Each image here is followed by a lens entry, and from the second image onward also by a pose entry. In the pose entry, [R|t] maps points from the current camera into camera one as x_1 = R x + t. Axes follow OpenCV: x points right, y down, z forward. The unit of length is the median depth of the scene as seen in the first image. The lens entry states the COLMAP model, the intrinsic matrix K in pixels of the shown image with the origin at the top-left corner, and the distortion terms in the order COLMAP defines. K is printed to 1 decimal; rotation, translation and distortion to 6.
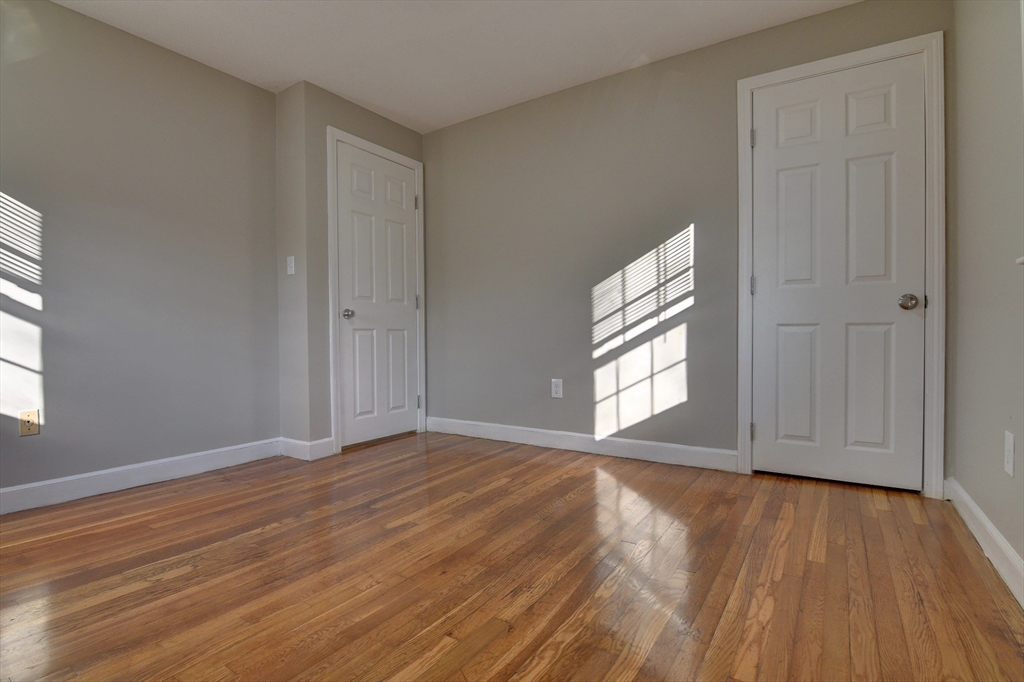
lens RADIAL K [[497.4, 0, 512.0], [0, 497.4, 342.9], [0, 0, 1]] dist [-0.013673, -0.003947]
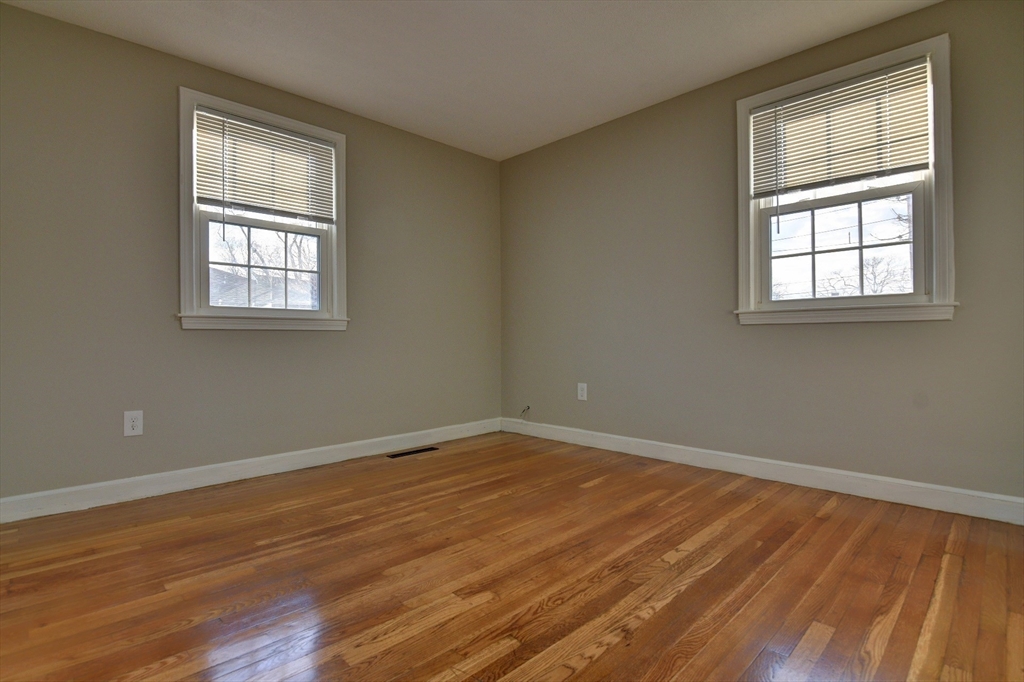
lens RADIAL K [[497.4, 0, 510.3], [0, 497.4, 342.5], [0, 0, 1]] dist [-0.013673, -0.003947]
pose [[-0.978188, 0.016445, 0.207072, -0.499855], [0.020734, 0.999613, 0.018557, -0.048955], [-0.206686, 0.022446, -0.978150, 1.946510]]
